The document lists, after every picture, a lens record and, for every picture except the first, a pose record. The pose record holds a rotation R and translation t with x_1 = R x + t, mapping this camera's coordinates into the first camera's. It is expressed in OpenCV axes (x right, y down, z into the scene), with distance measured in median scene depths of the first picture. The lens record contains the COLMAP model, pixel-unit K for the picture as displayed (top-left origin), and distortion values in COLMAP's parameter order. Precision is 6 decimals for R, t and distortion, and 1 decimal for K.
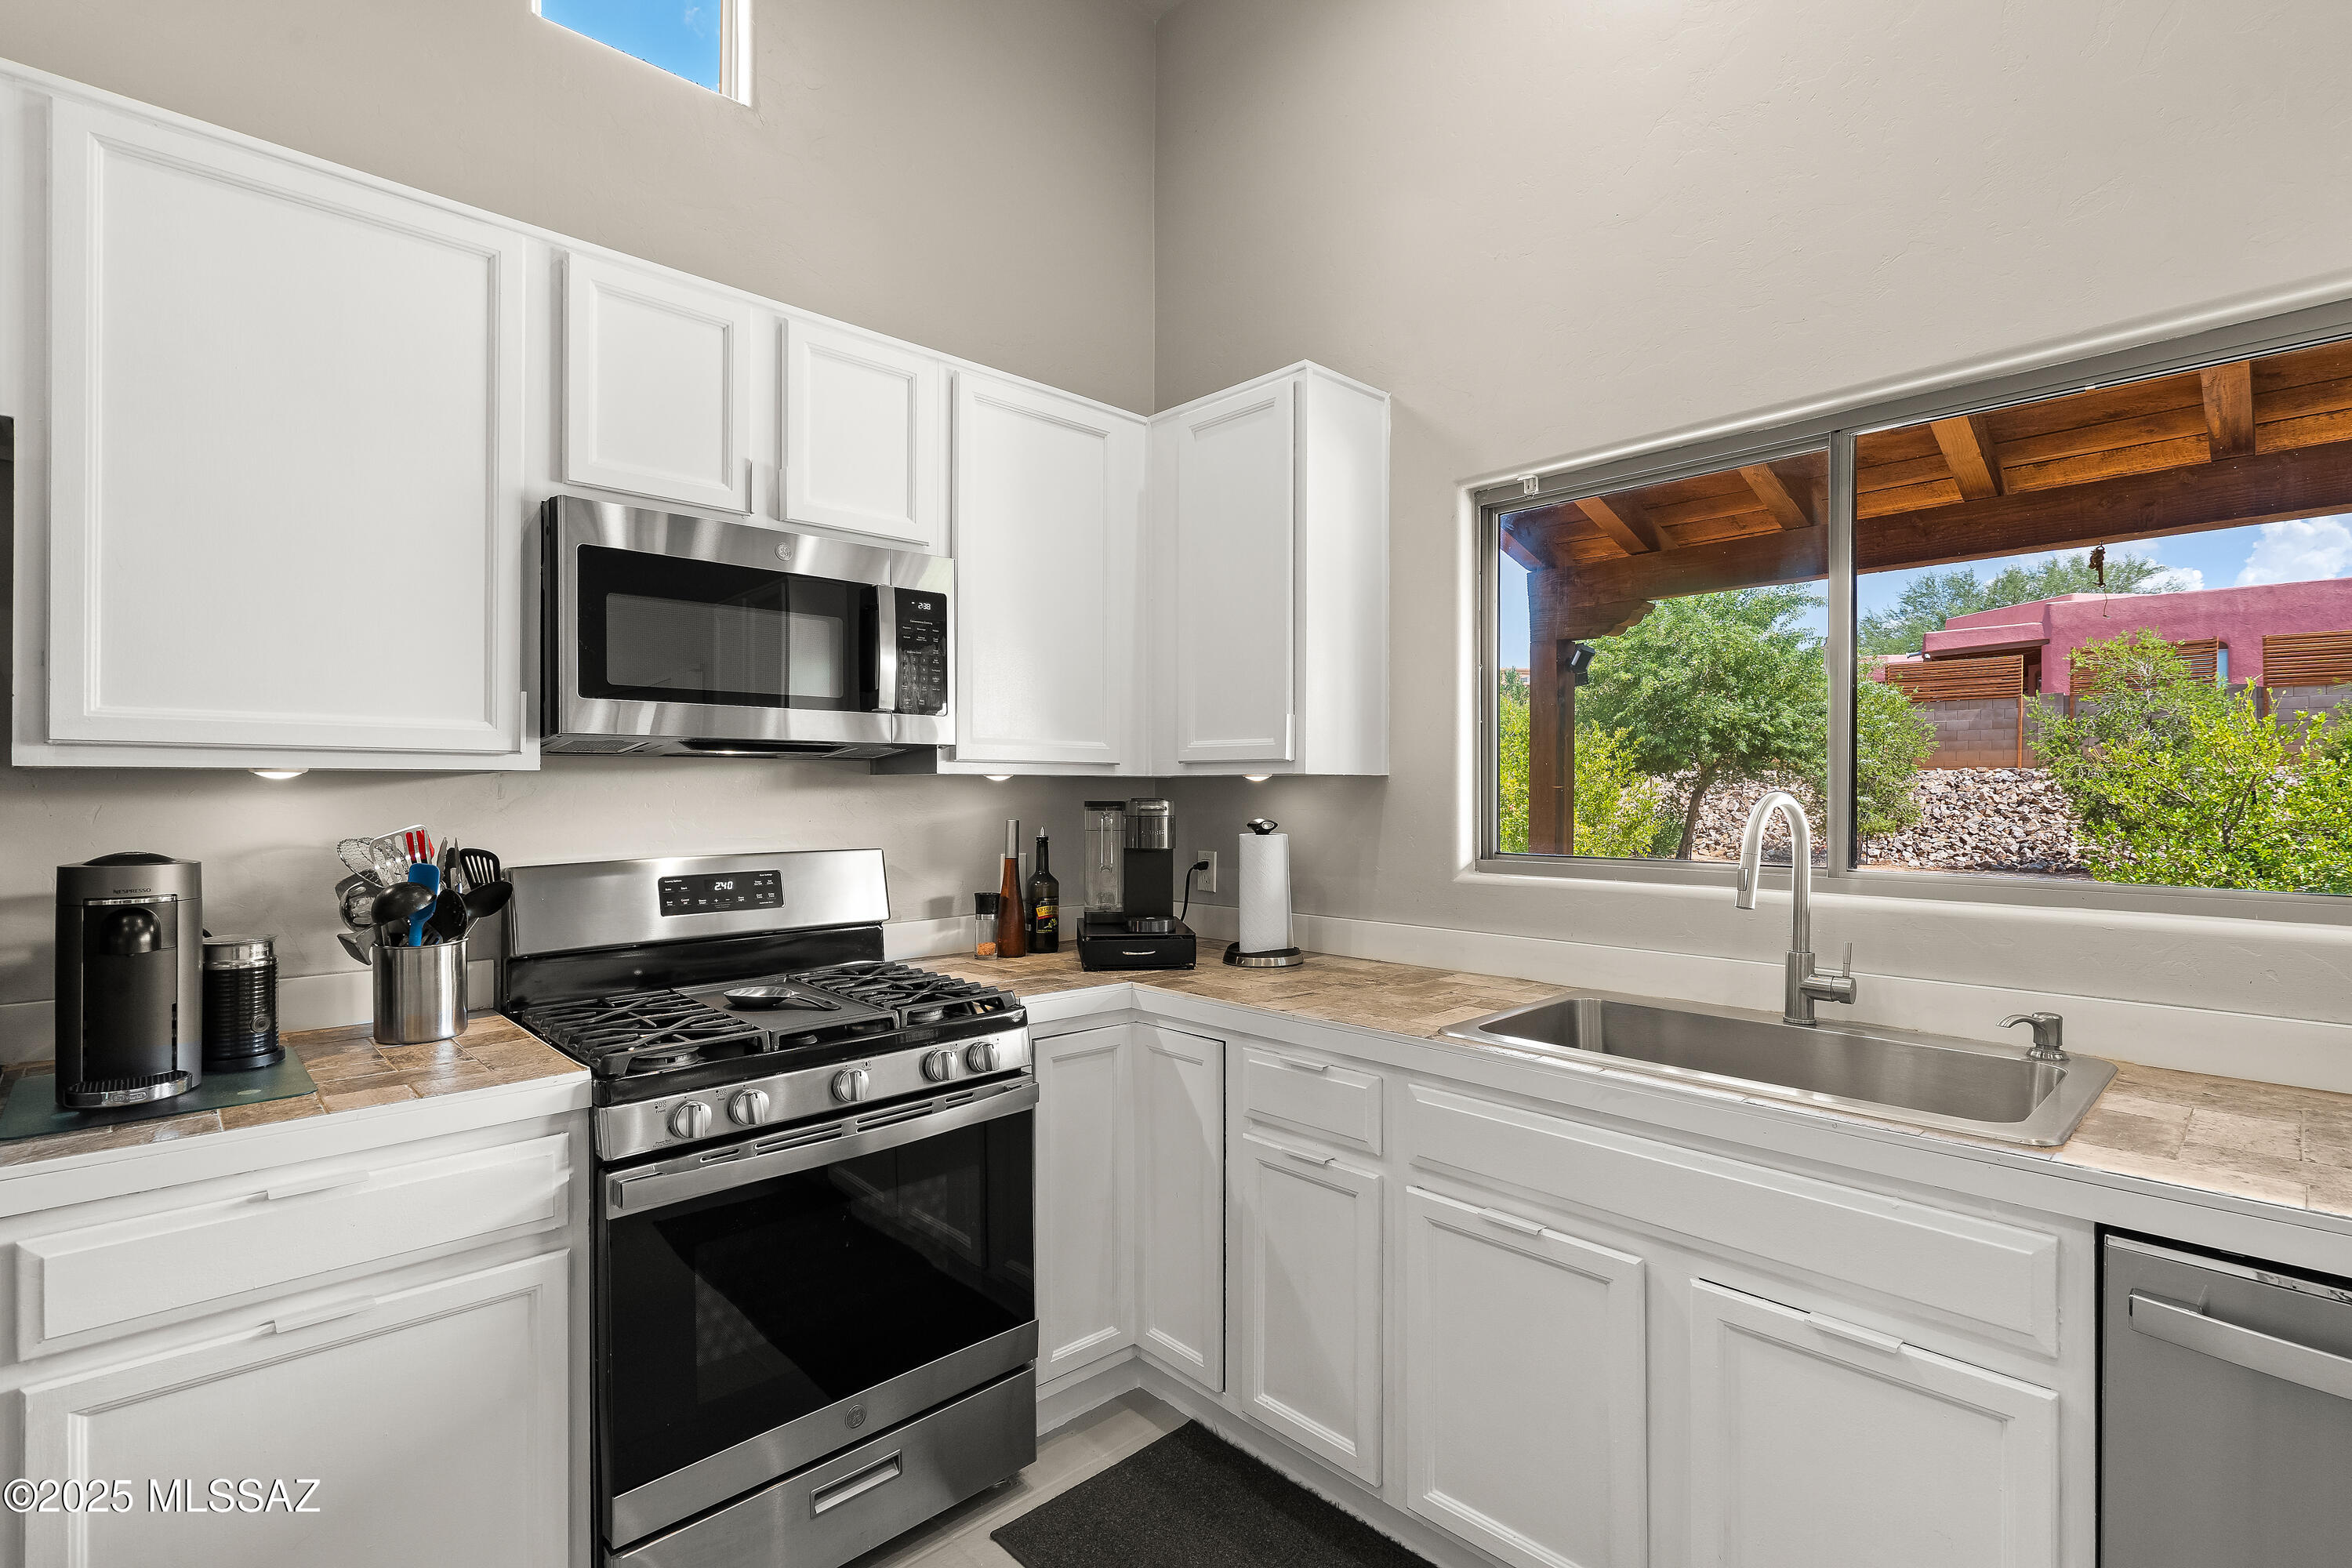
lens RADIAL K [[1086.5, 0, 1182.5], [0, 1086.5, 786.4], [0, 0, 1]] dist [-0.003325, 0.000086]
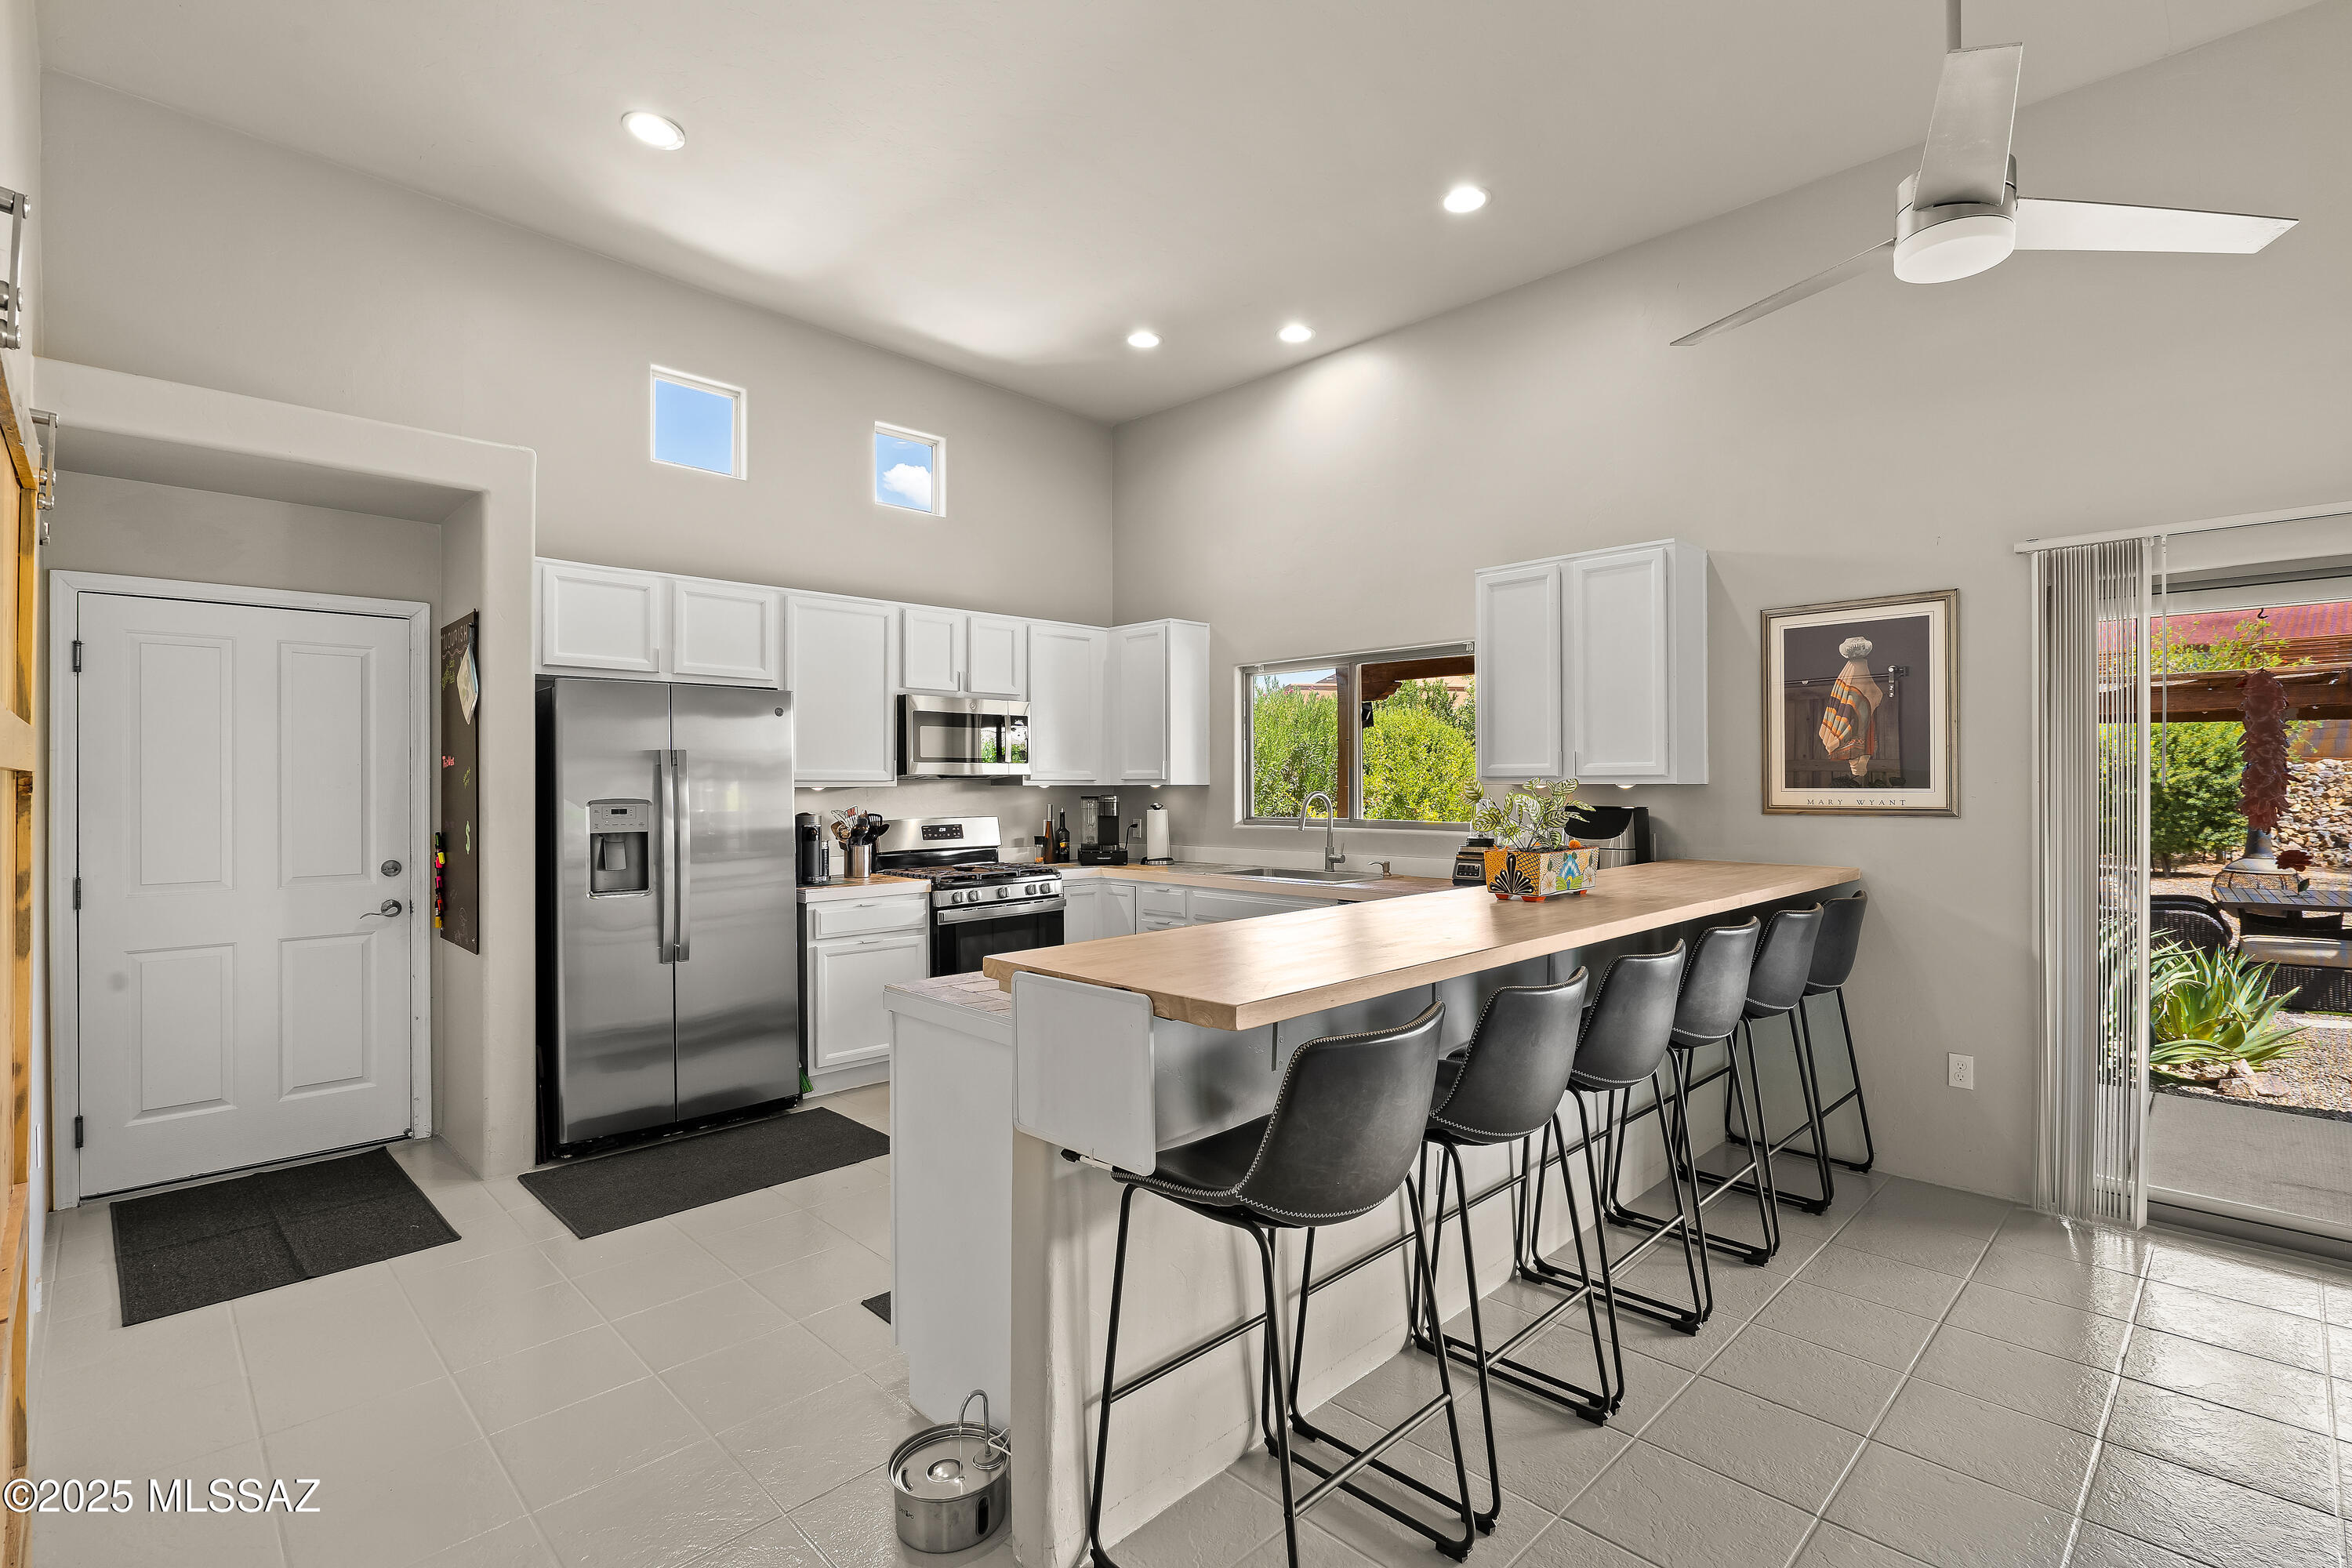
lens RADIAL K [[1086.5, 0, 1182.5], [0, 1086.5, 786.4], [0, 0, 1]] dist [-0.003325, 0.000086]
pose [[0.999871, -0.004466, 0.015428, 0.102452], [0.004401, 0.999981, 0.004215, -0.018428], [-0.015446, -0.004147, 0.999872, -1.494108]]
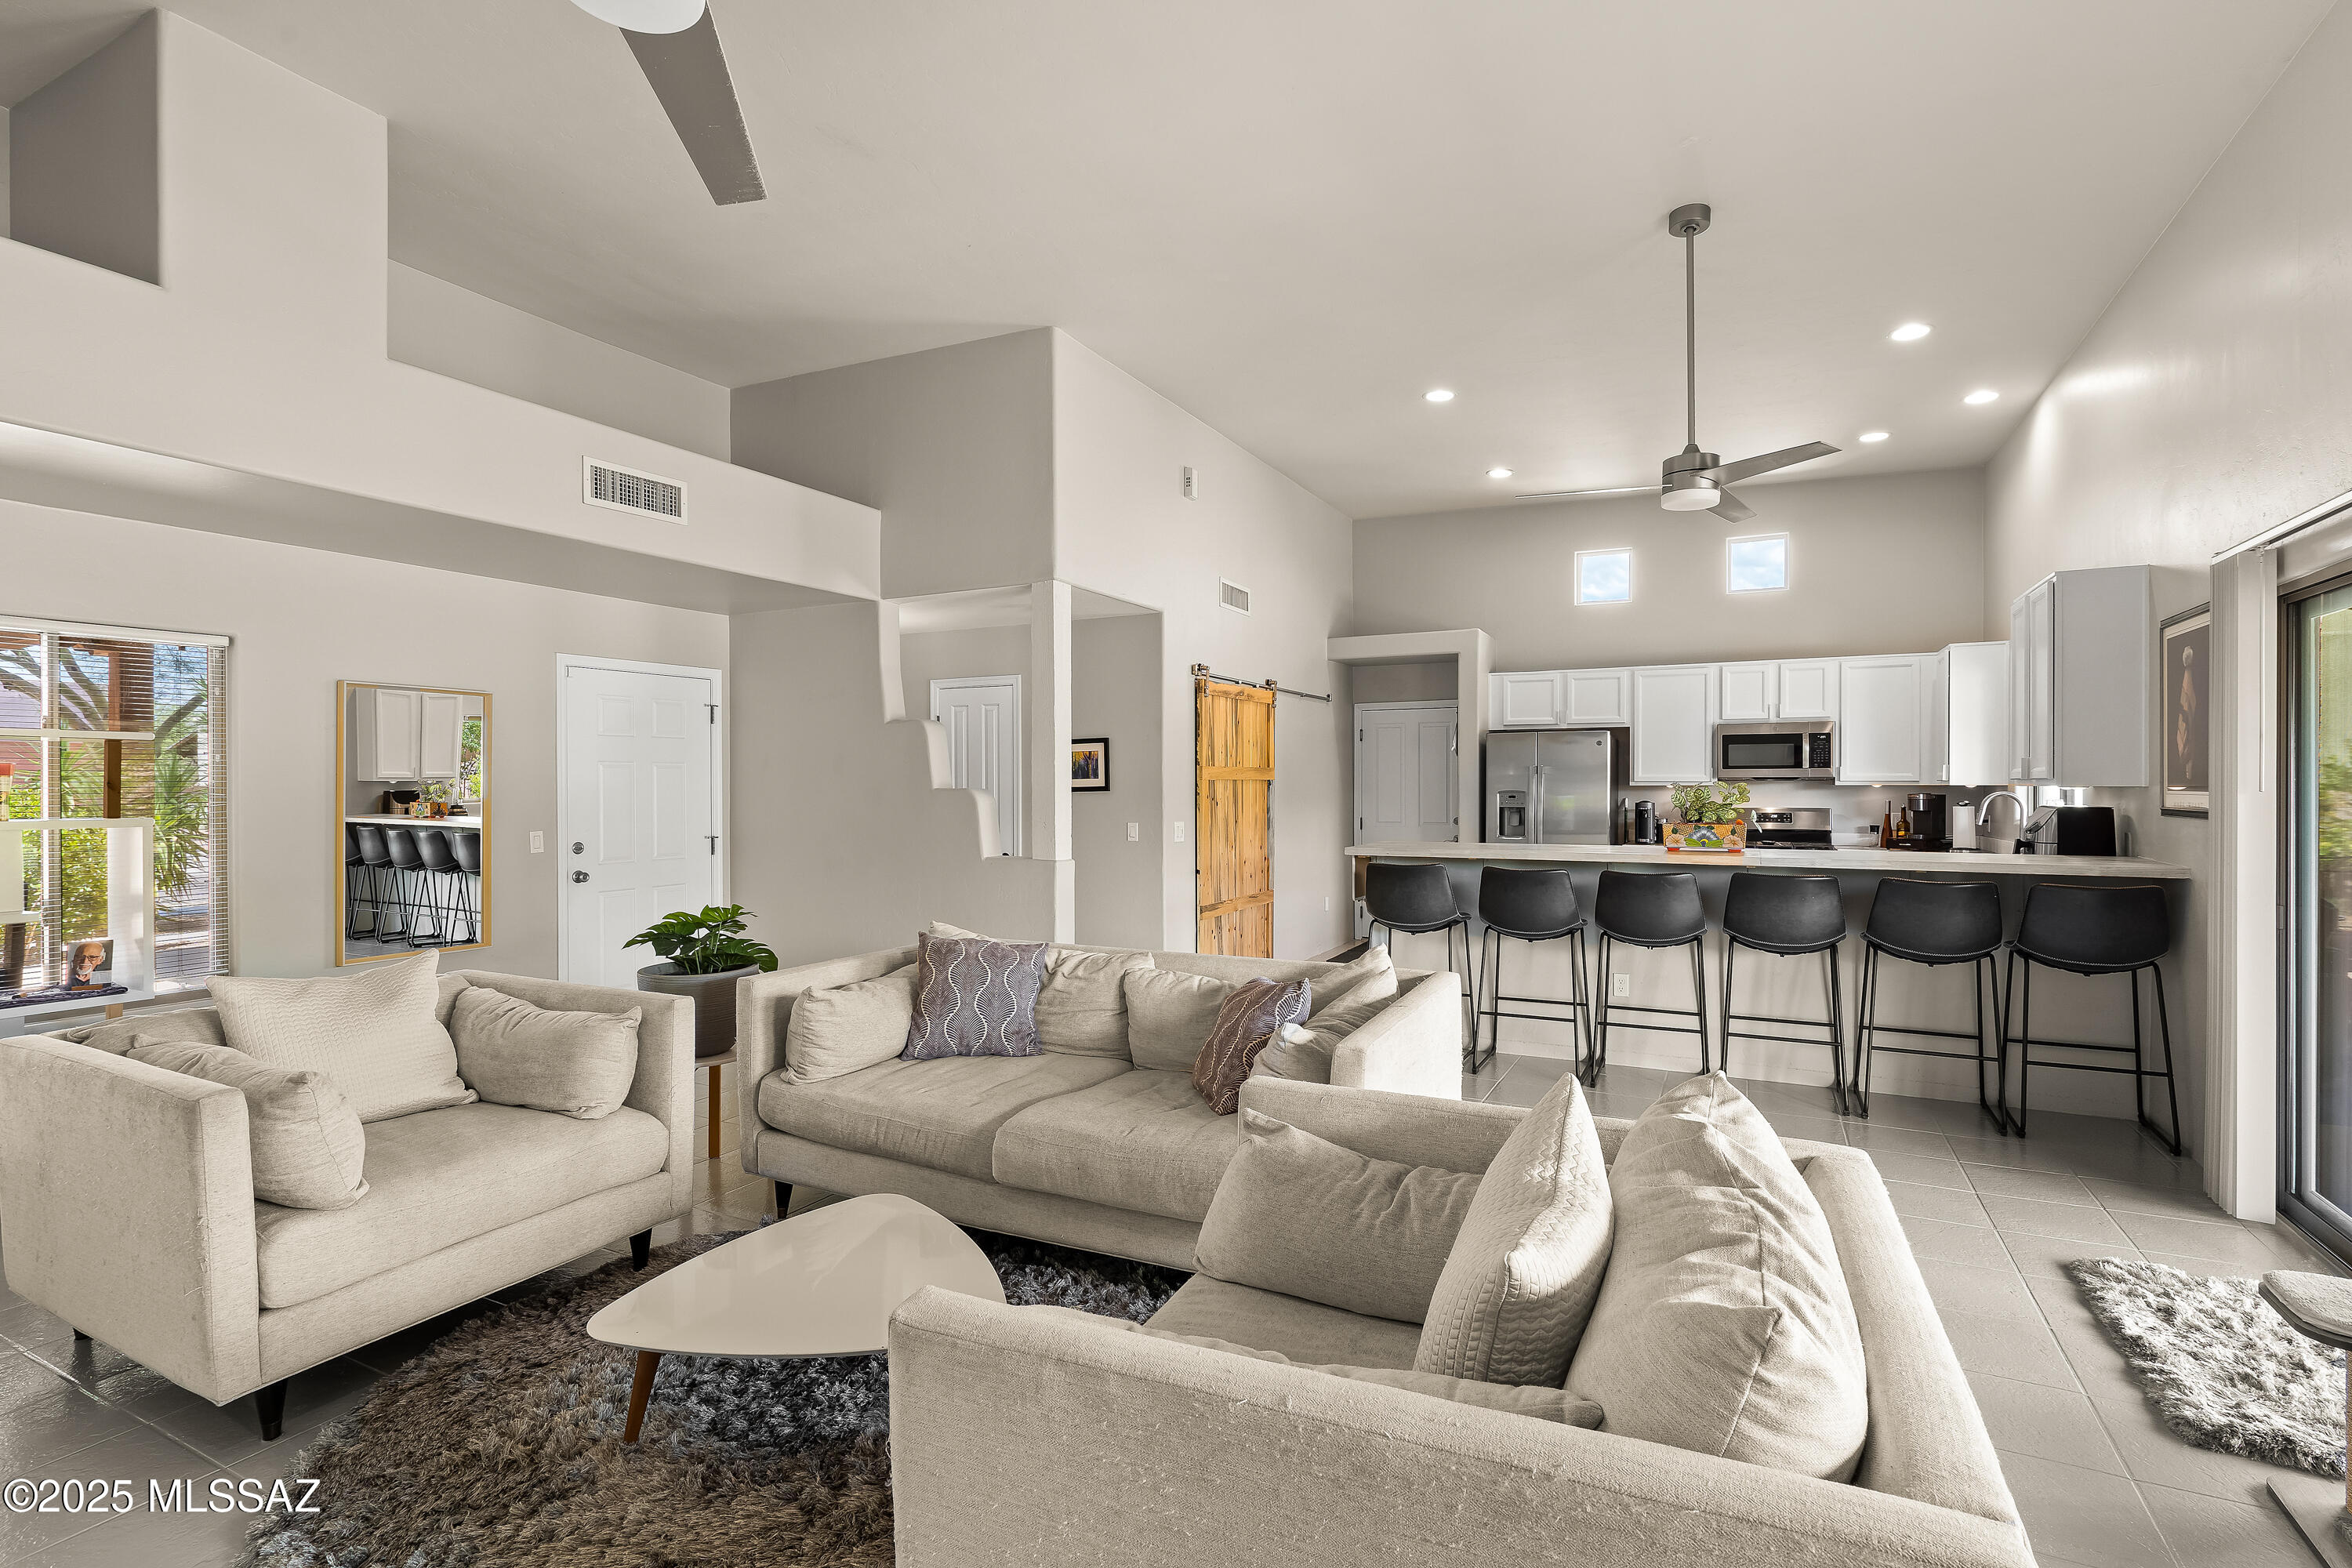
lens RADIAL K [[1086.5, 0, 1182.5], [0, 1086.5, 786.4], [0, 0, 1]] dist [-0.003325, 0.000086]
pose [[0.319577, 0.001630, -0.947559, 2.229254], [0.001474, 0.999996, 0.002217, -0.018163], [0.947559, -0.002106, 0.319574, -1.903861]]
